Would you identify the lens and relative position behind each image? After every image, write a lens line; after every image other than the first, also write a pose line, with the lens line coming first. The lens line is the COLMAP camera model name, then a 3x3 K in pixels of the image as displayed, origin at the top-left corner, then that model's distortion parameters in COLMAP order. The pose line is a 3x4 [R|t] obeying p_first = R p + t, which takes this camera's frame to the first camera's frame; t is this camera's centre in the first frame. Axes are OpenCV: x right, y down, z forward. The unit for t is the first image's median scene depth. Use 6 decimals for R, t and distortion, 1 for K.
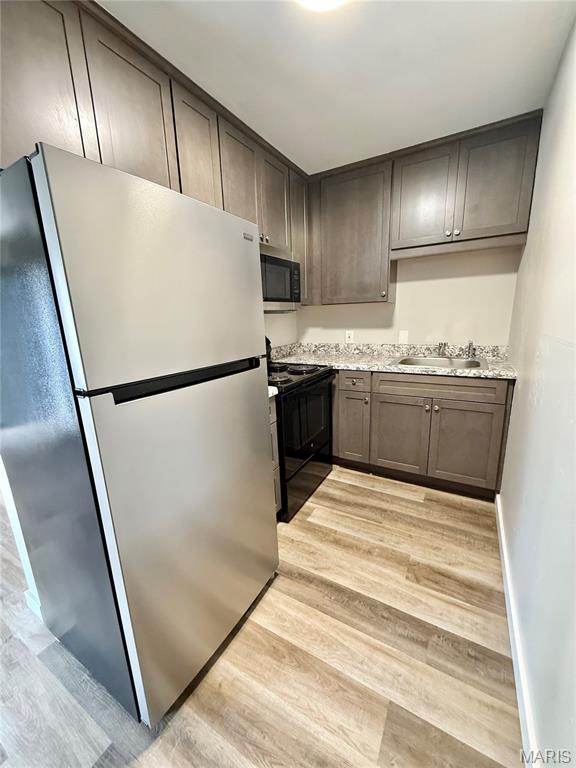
lens RADIAL K [[304.6, 0, 288.0], [0, 304.6, 384.0], [0, 0, 1]] dist [-0.000022, -0.000324]
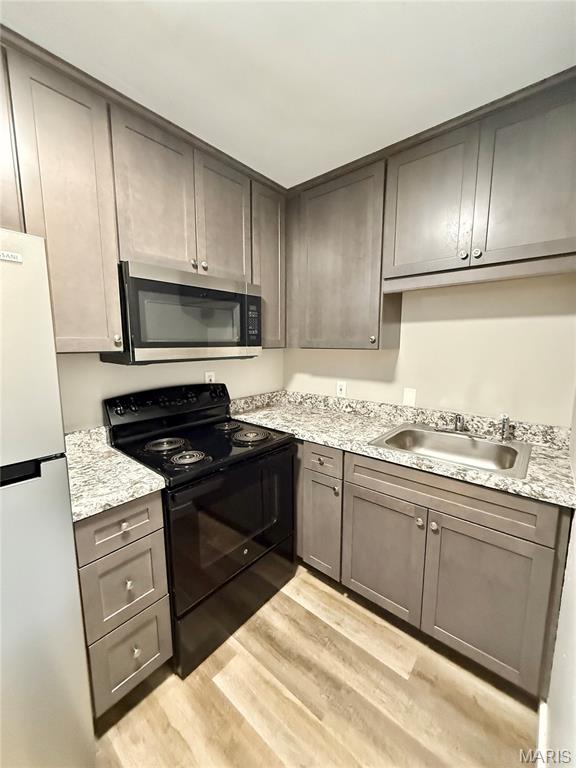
lens RADIAL K [[304.6, 0, 288.0], [0, 304.6, 384.0], [0, 0, 1]] dist [-0.000022, -0.000324]
pose [[0.983152, 0.058701, -0.173108, 0.264895], [-0.073282, 0.994172, -0.079073, -0.127606], [0.167458, 0.090427, 0.981723, 0.293127]]
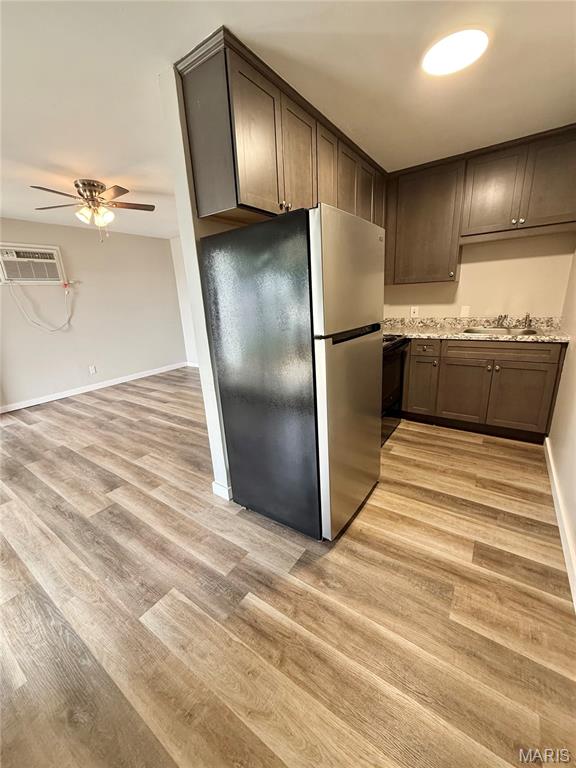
lens RADIAL K [[304.6, 0, 288.0], [0, 304.6, 384.0], [0, 0, 1]] dist [-0.000022, -0.000324]
pose [[0.996528, 0.007802, -0.082893, -0.237902], [-0.002786, 0.998167, 0.060457, 0.066372], [0.083213, -0.060017, 0.994723, -0.282250]]
